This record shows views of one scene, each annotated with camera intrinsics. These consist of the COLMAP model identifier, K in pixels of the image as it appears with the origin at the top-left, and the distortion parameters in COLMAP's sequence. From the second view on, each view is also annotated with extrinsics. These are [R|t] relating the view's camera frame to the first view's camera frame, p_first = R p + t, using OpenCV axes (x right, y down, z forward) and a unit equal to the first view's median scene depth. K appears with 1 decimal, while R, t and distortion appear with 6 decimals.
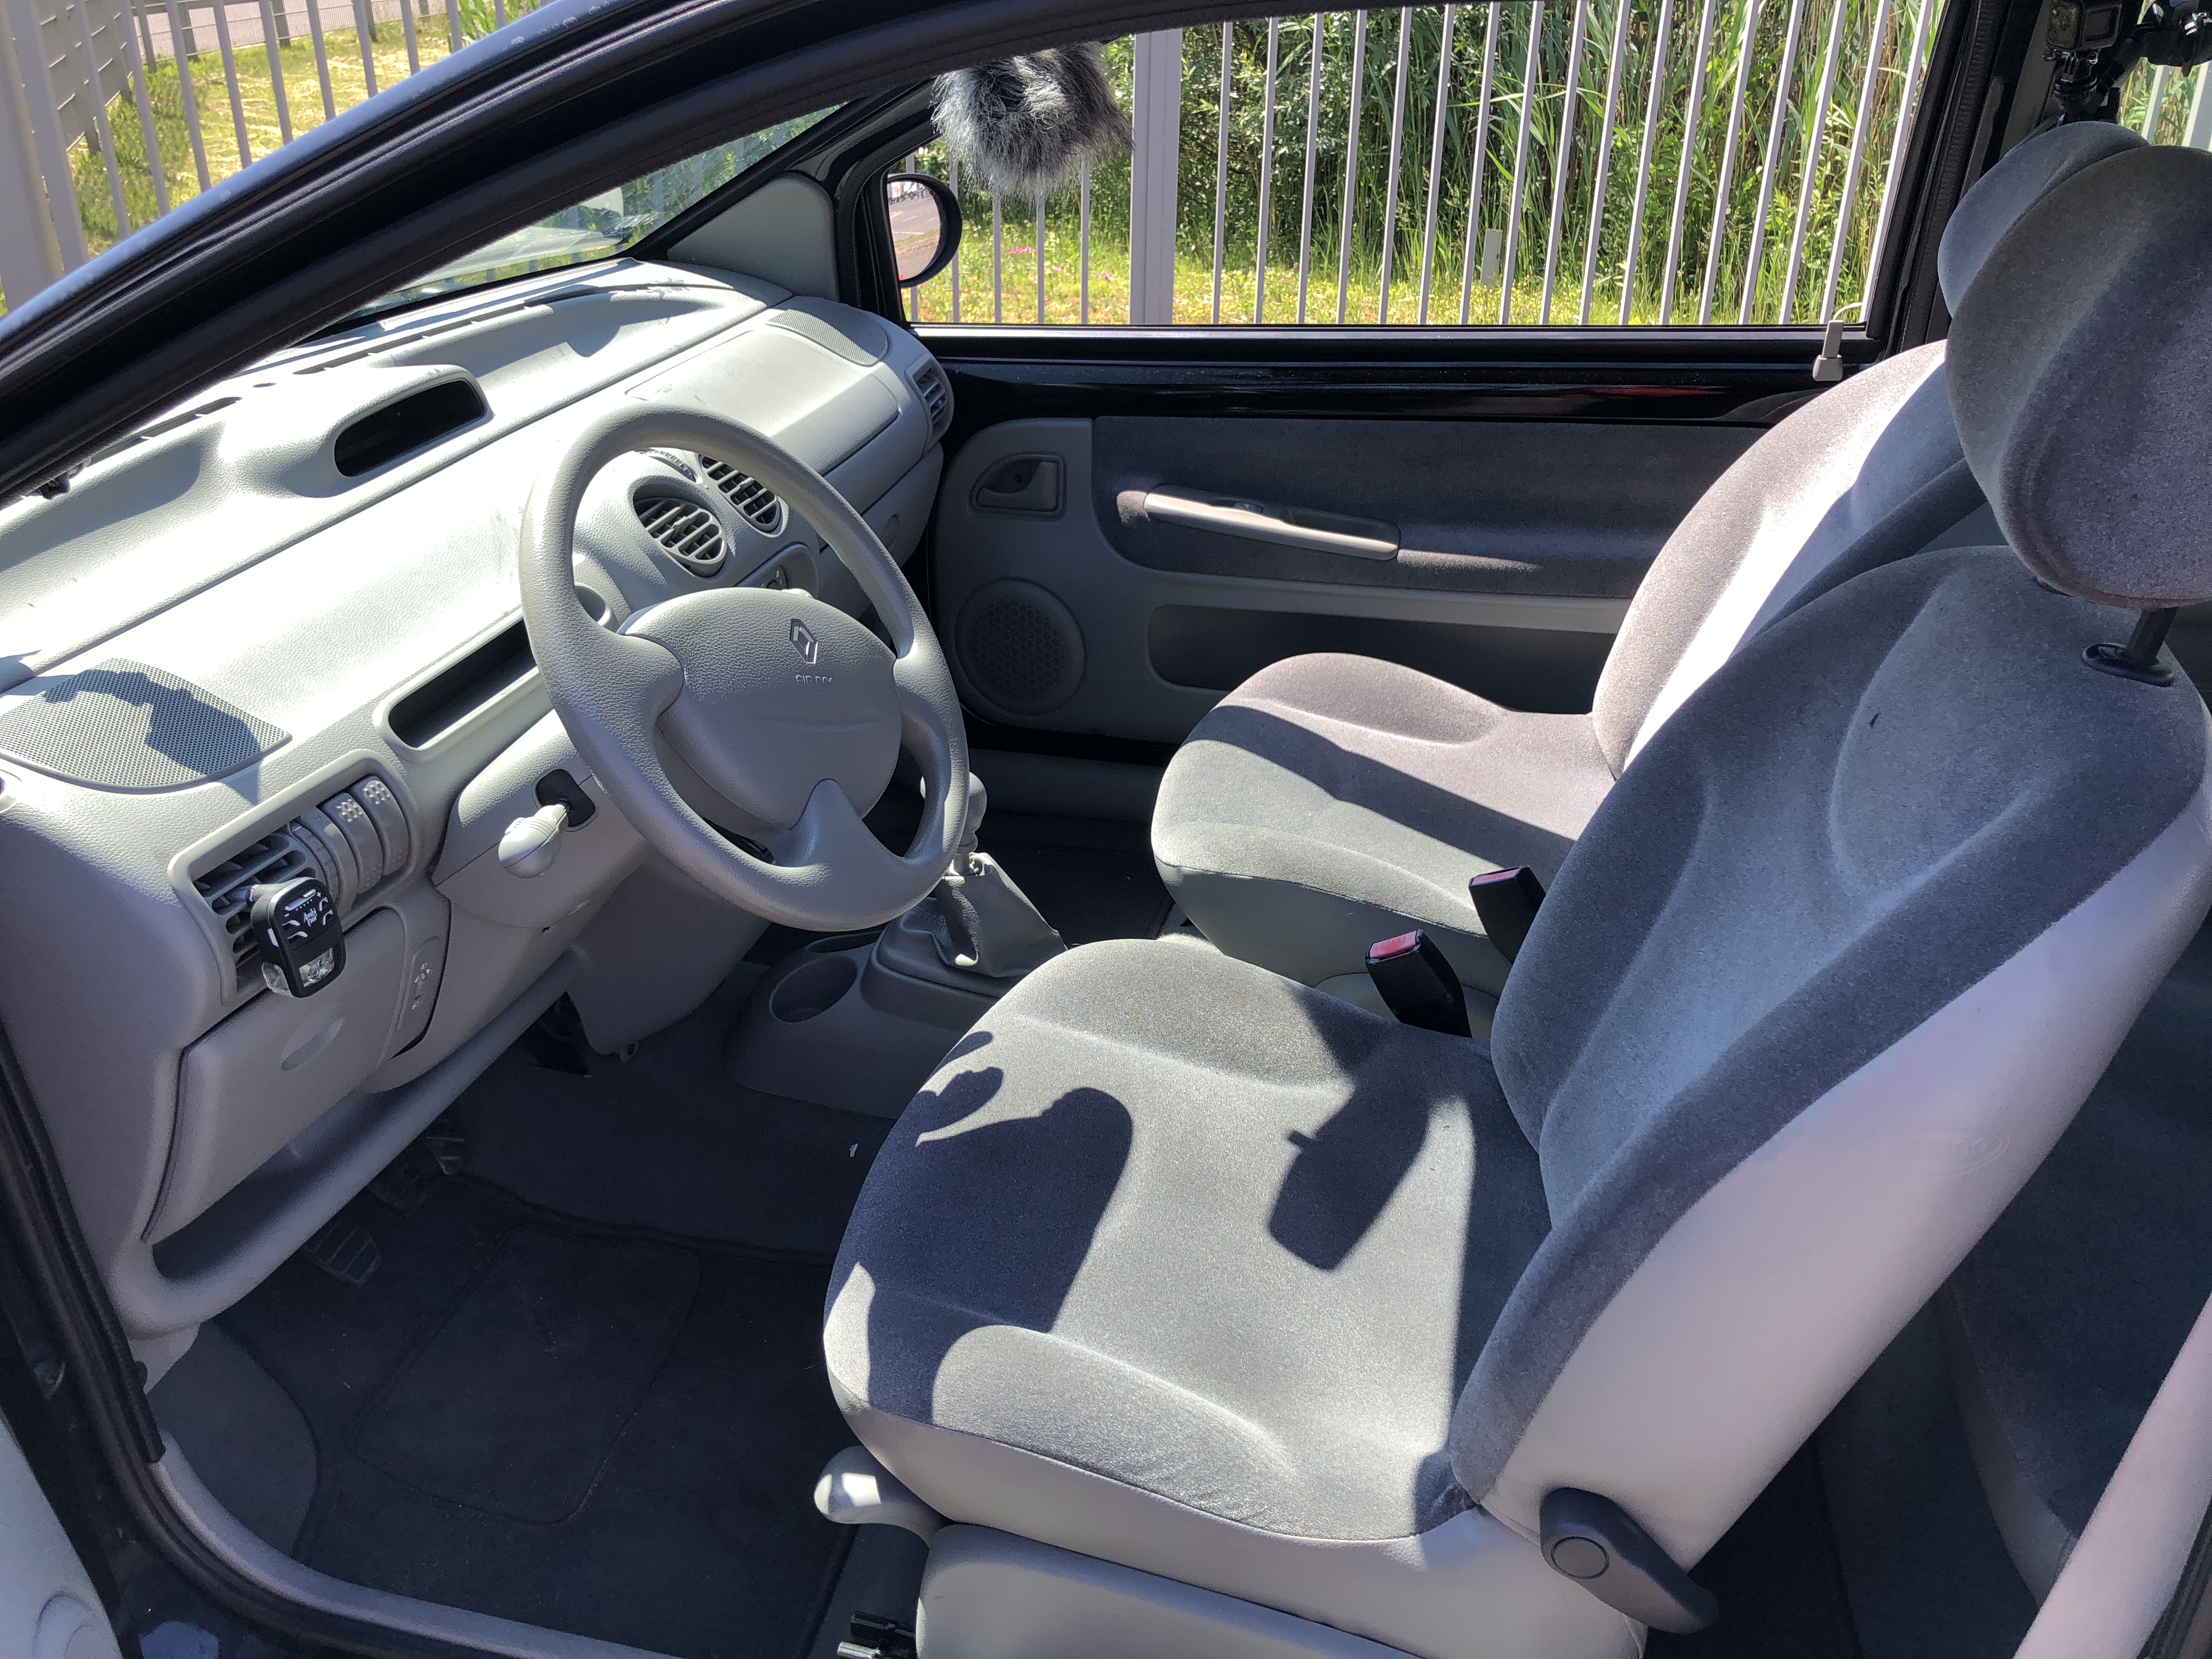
lens RADIAL K [[1831.0, 0, 1096.8], [0, 1831.0, 825.9], [0, 0, 1]] dist [-0.009211, 0.035267]
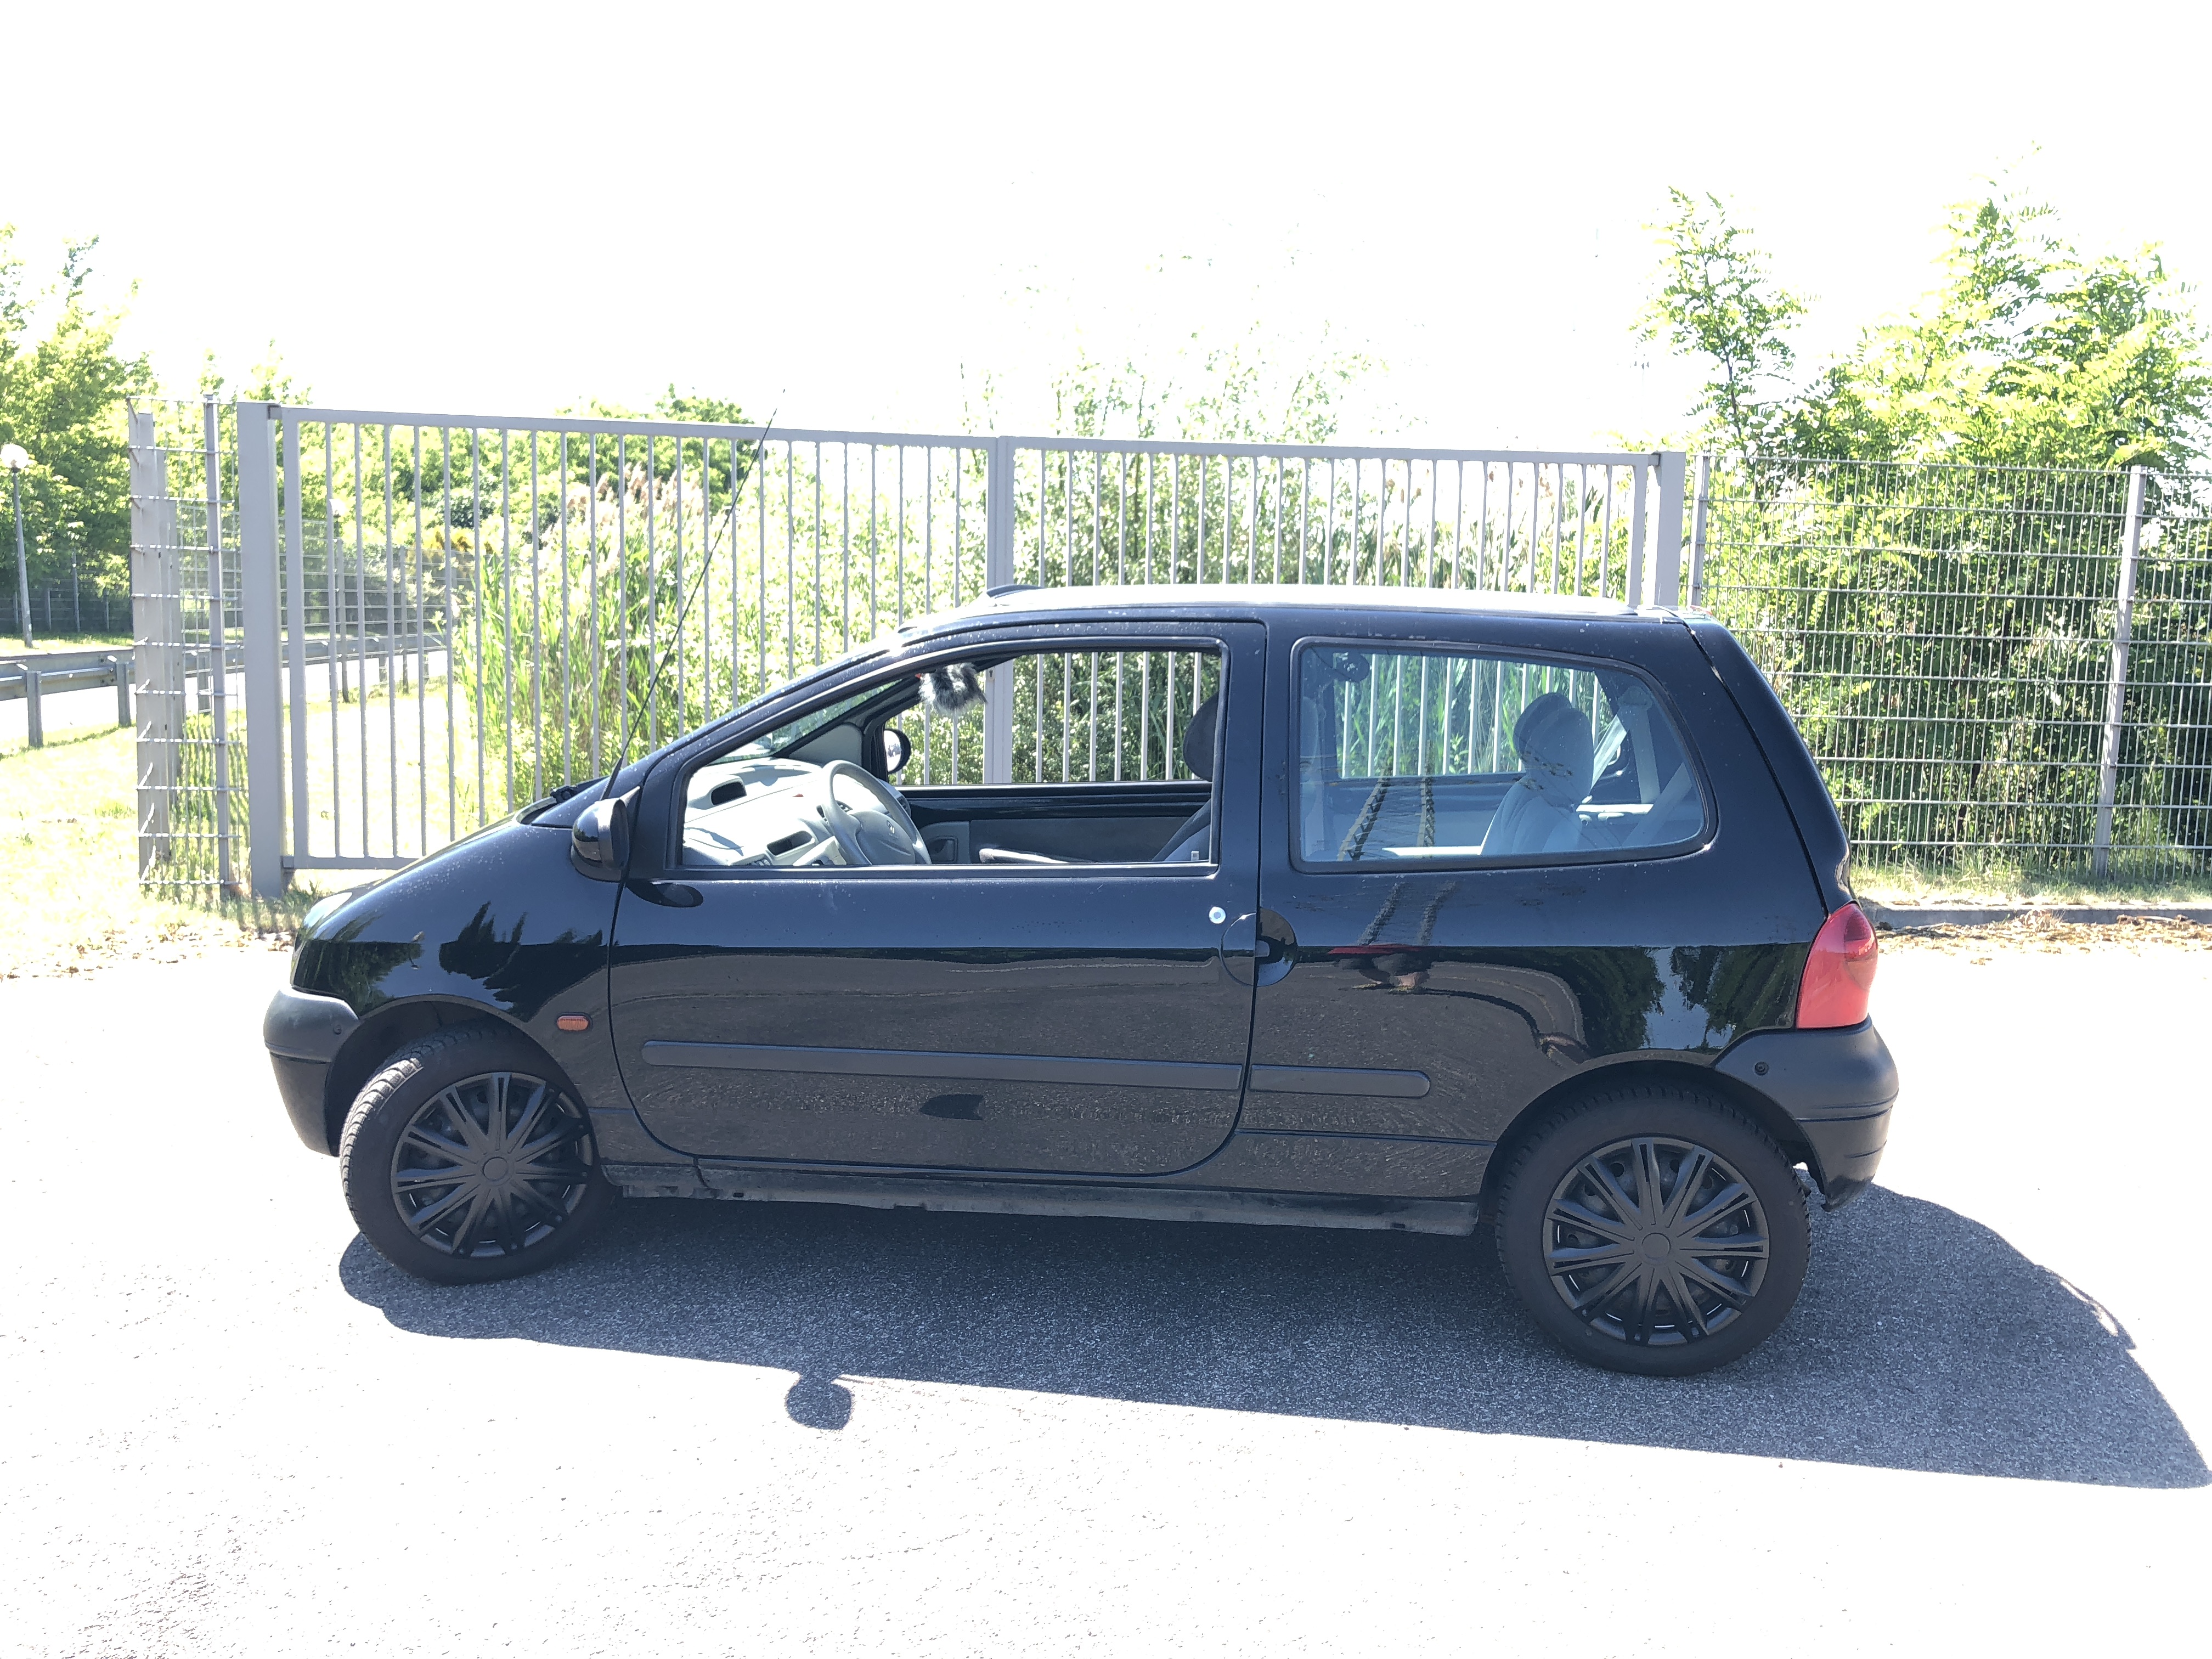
lens RADIAL K [[1831.0, 0, 1105.1], [0, 1831.0, 755.7], [0, 0, 1]] dist [-0.009211, 0.035267]
pose [[0.996173, 0.003758, 0.087325, -0.054855], [0.028812, 0.929118, -0.368660, 0.922142], [-0.082521, 0.369765, 0.925453, -1.975082]]
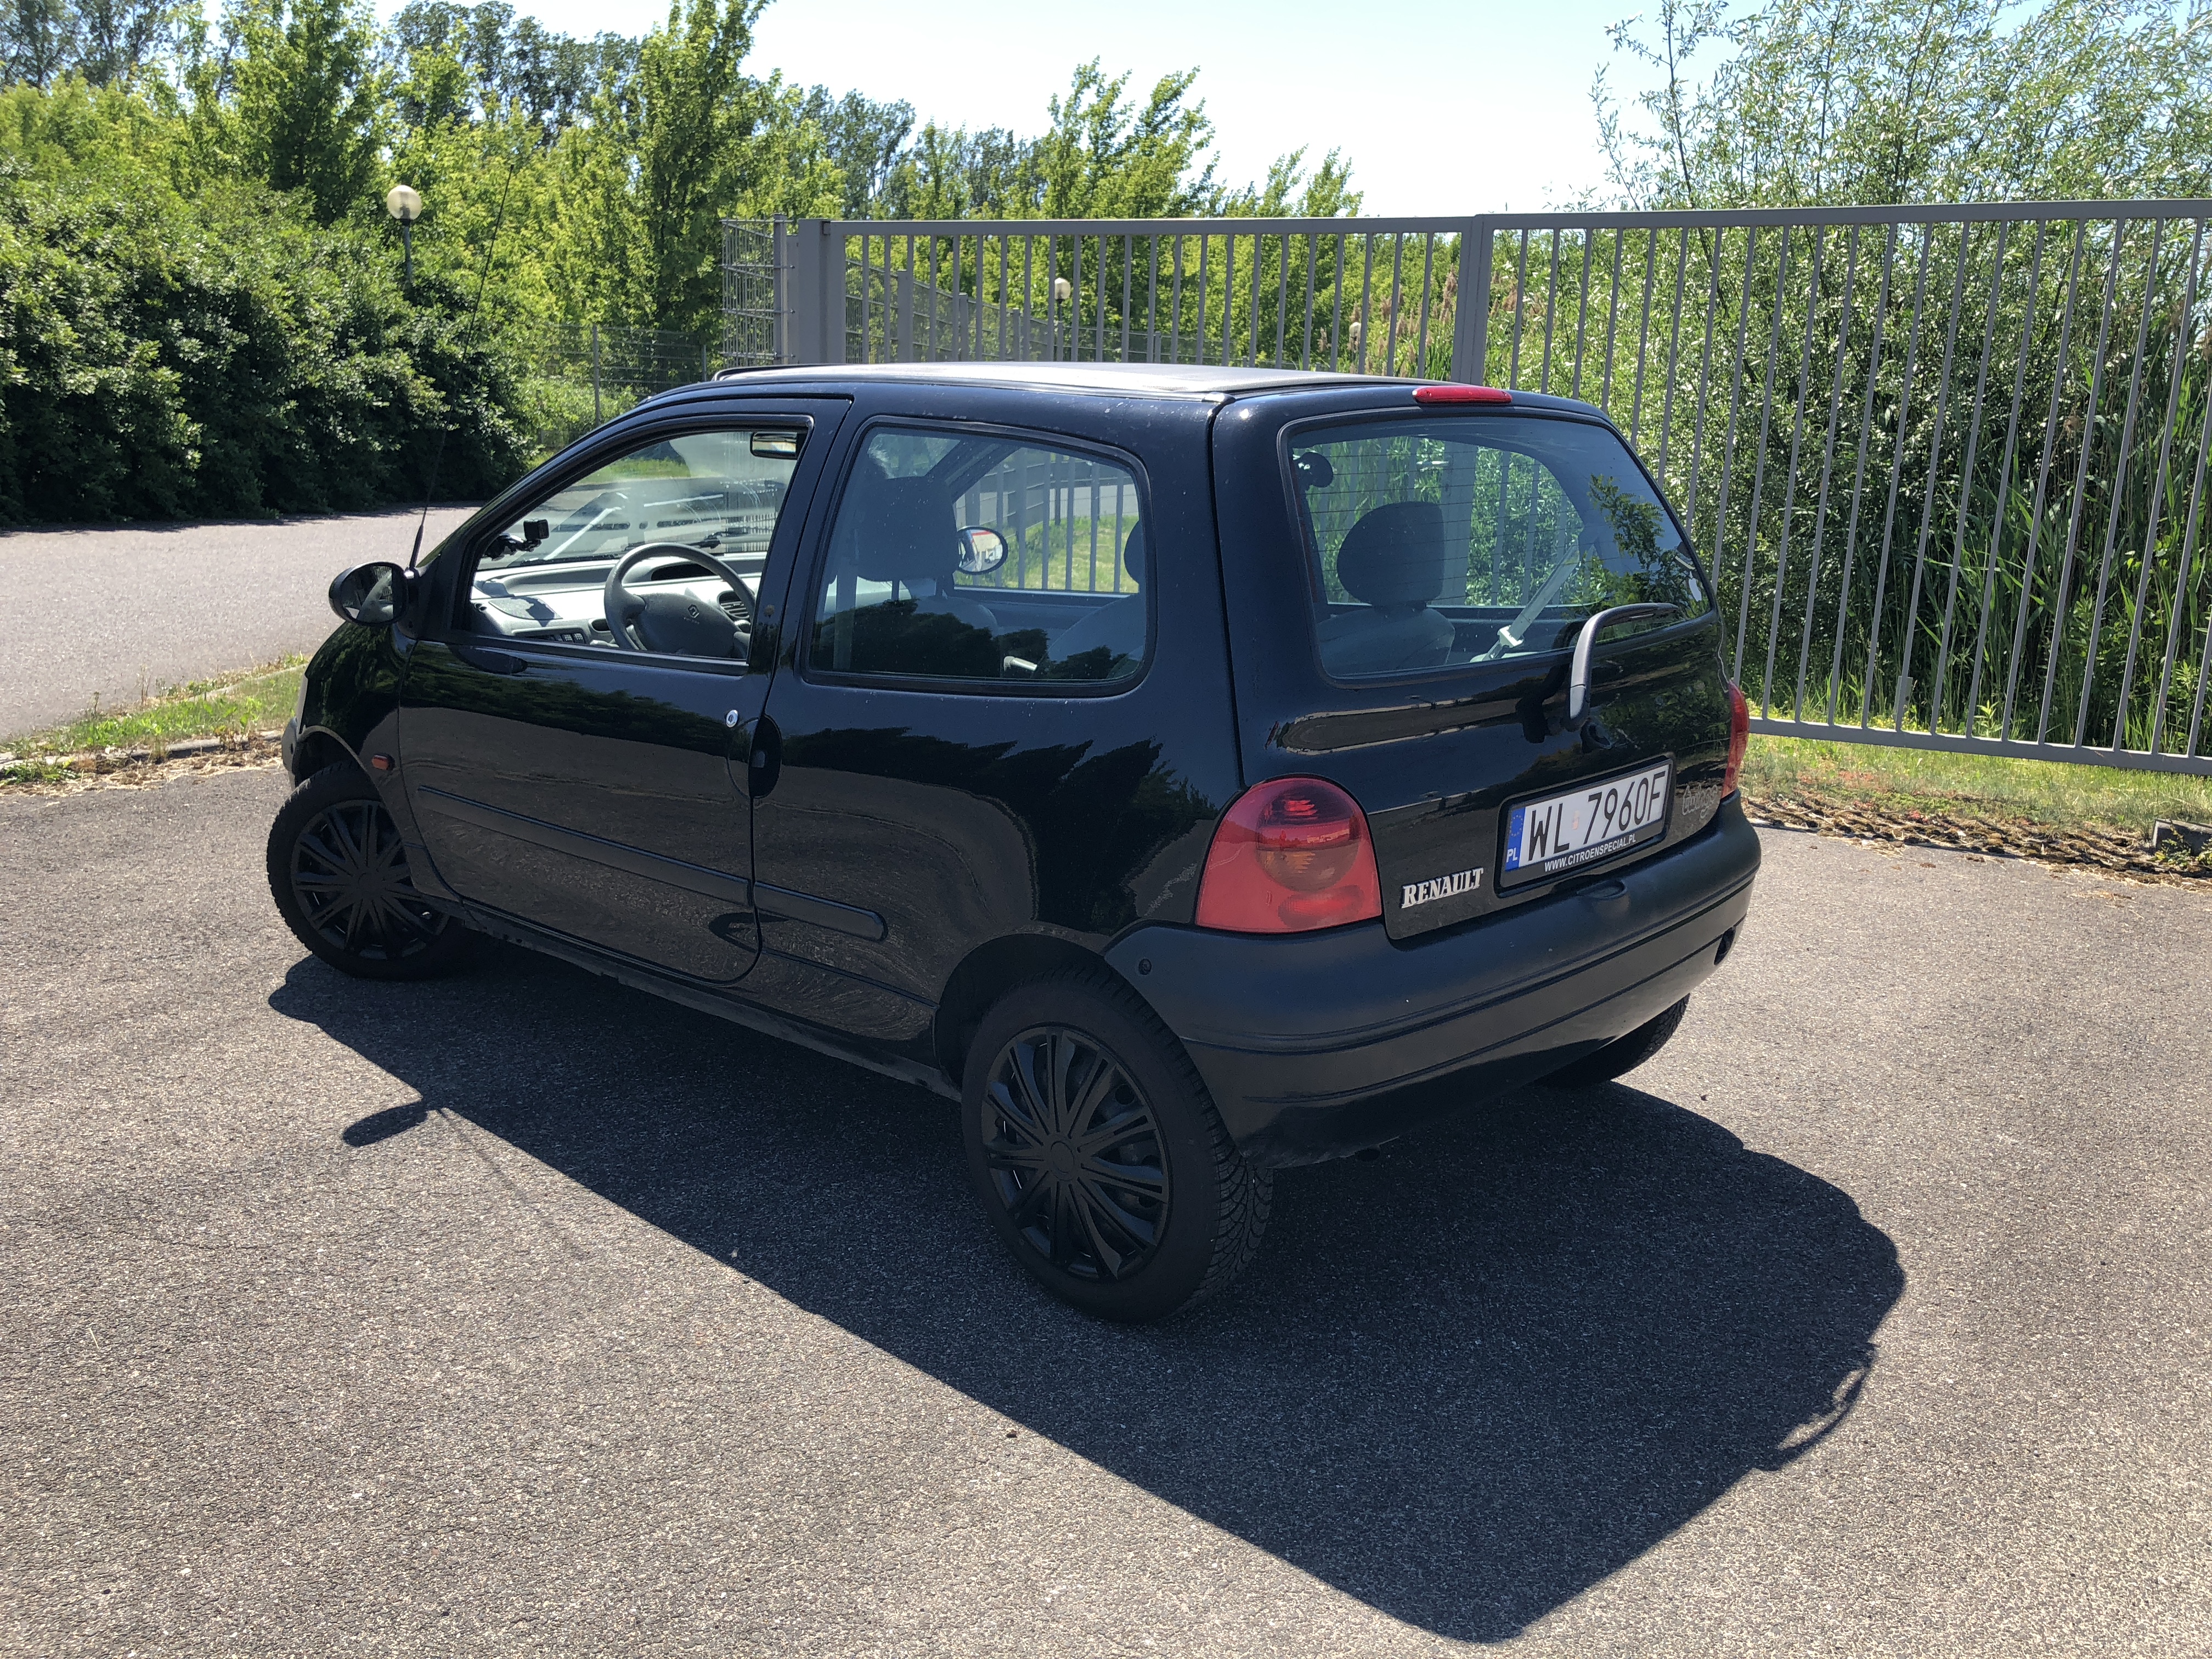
lens RADIAL K [[1831.0, 0, 1113.4], [0, 1831.0, 821.5], [0, 0, 1]] dist [-0.009211, 0.035267]
pose [[0.884061, 0.117988, -0.452233, 1.879439], [-0.225170, 0.955434, -0.190905, 0.663647], [0.409554, 0.270601, 0.871229, -1.371167]]
